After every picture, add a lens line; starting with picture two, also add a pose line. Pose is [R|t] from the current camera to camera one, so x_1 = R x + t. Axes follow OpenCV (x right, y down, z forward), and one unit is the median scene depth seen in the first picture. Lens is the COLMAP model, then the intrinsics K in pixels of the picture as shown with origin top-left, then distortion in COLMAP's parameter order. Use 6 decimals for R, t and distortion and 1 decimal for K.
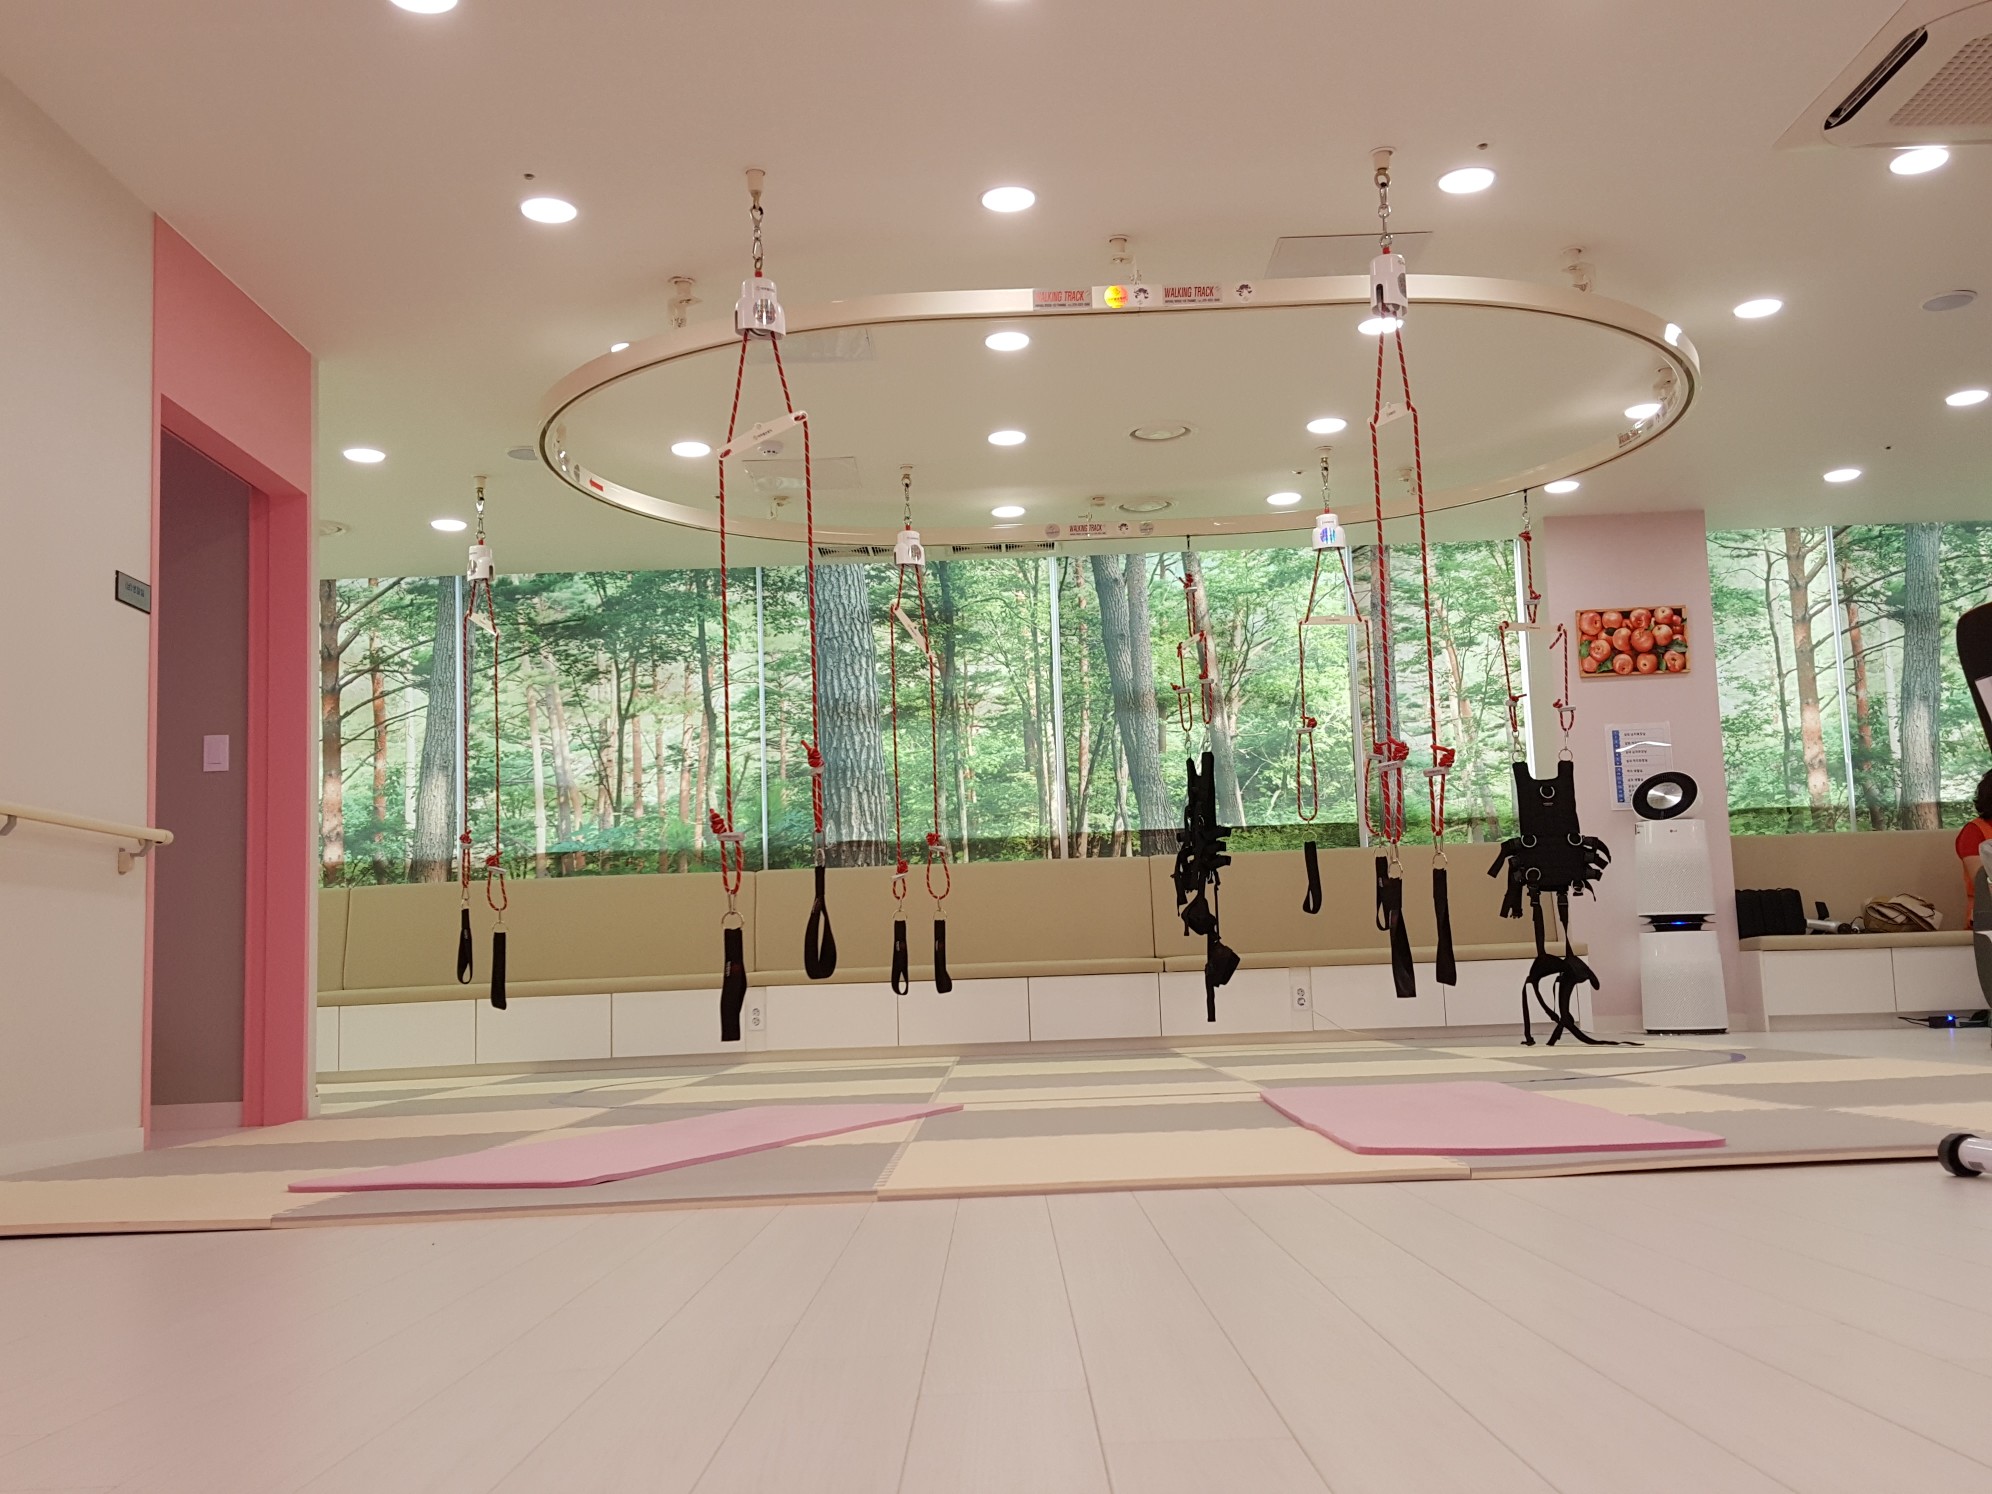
lens RADIAL K [[1931.7, 0, 1025.6], [0, 1931.7, 750.7], [0, 0, 1]] dist [0.175880, -0.316702]
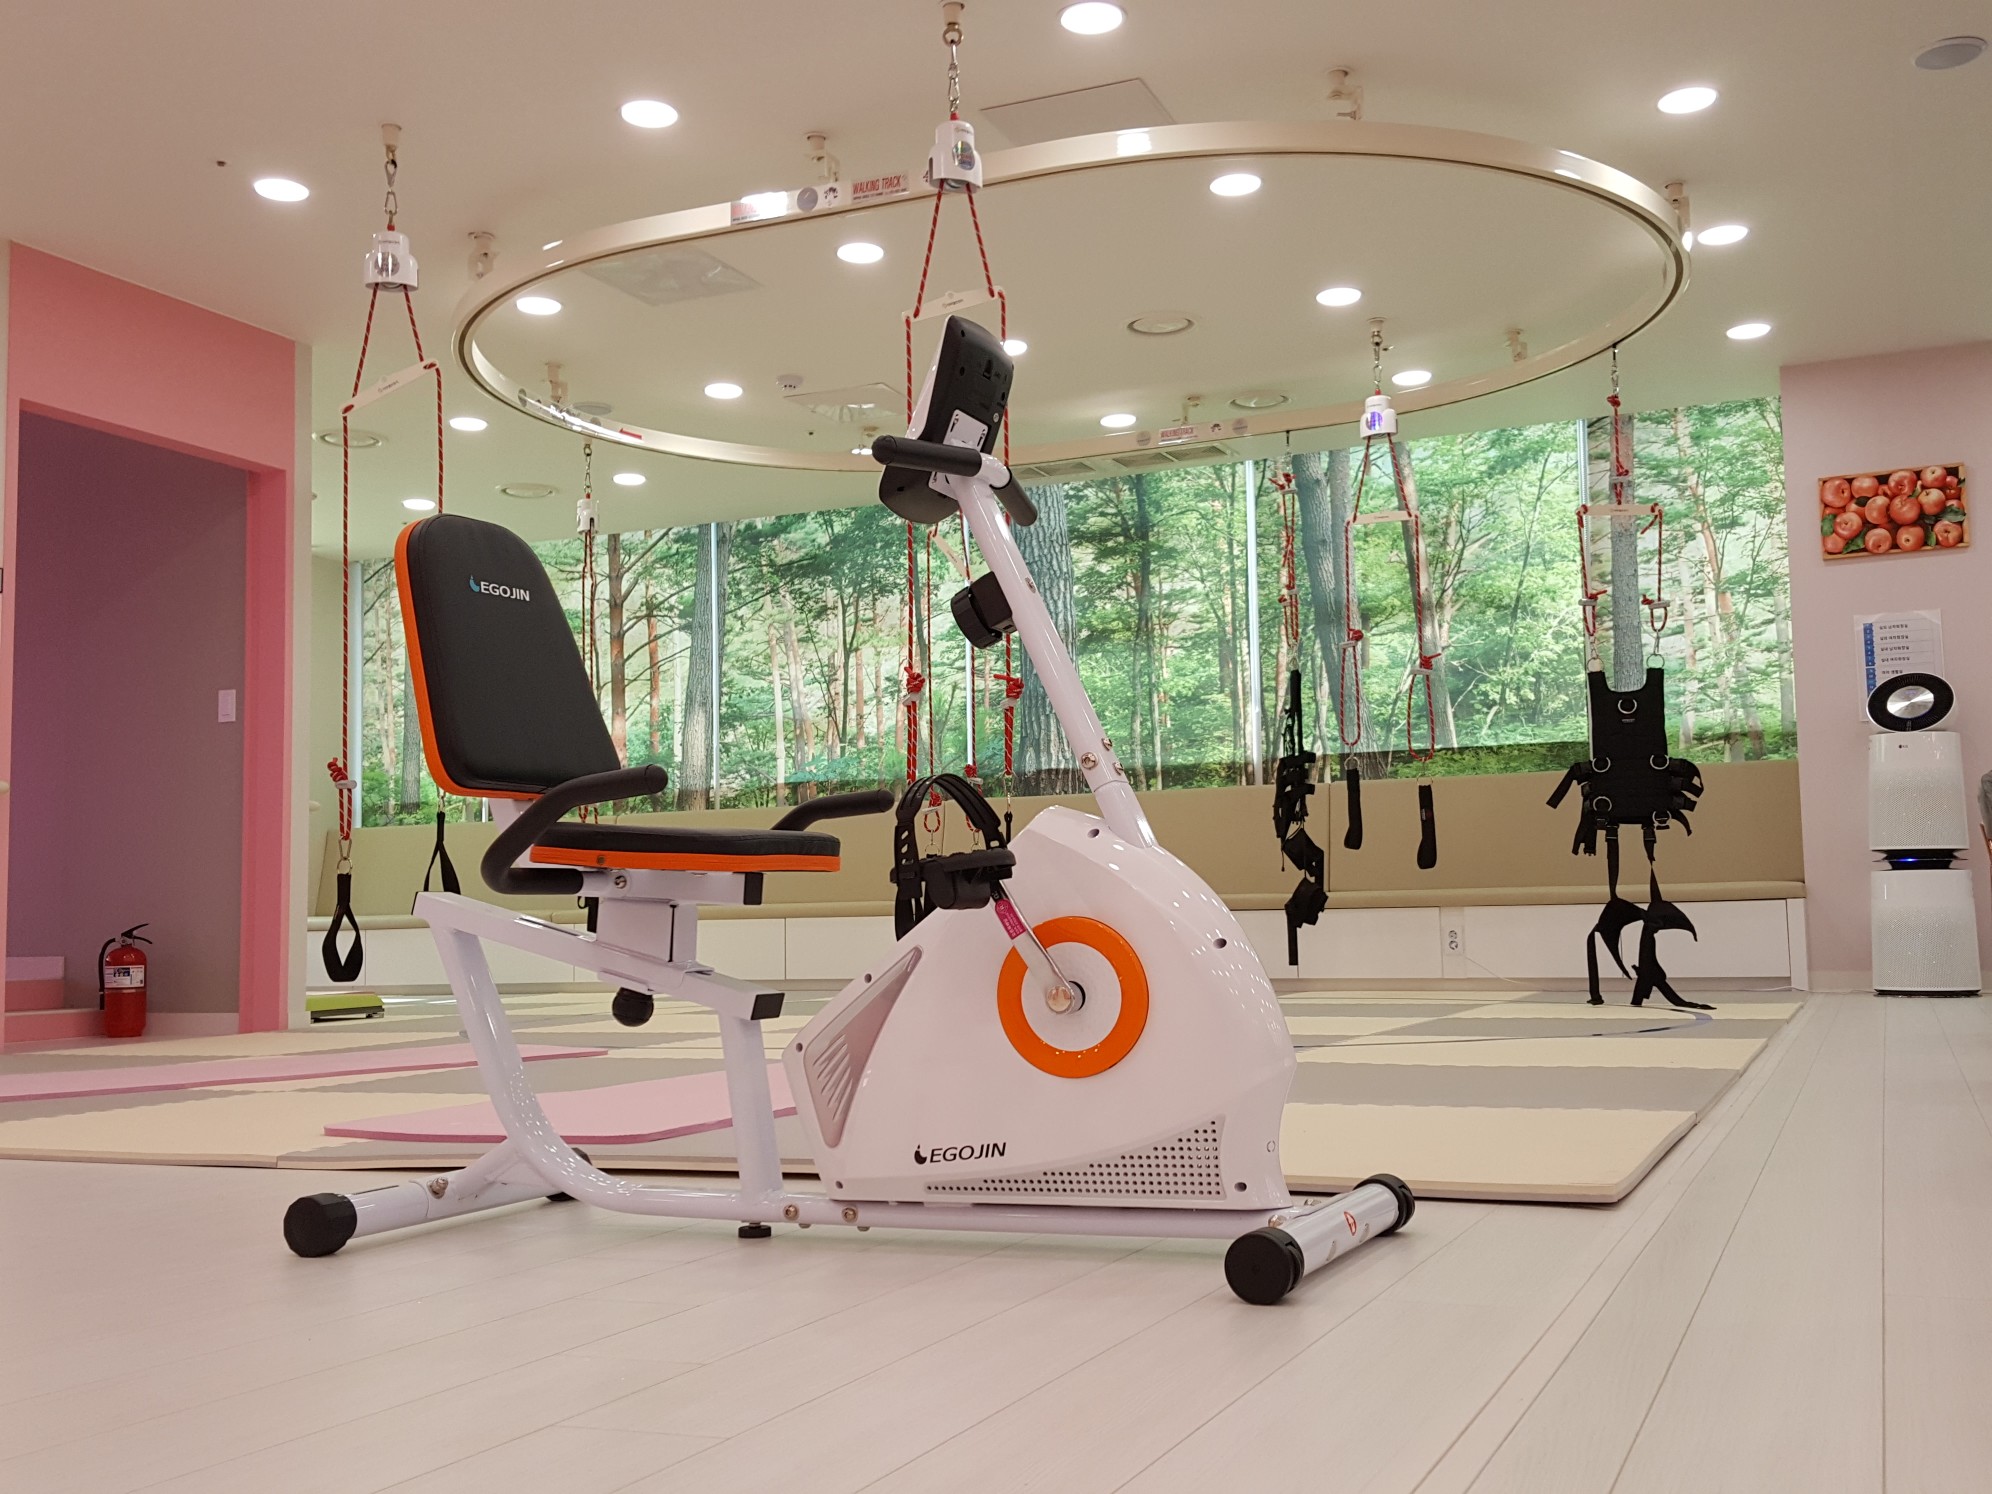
lens RADIAL K [[1931.7, 0, 1025.6], [0, 1931.7, 750.7], [0, 0, 1]] dist [0.175880, -0.316702]
pose [[0.911629, -0.015067, -0.410737, 0.301438], [0.034010, 0.998666, 0.038852, -0.001120], [0.409604, -0.049387, 0.910926, 0.100662]]
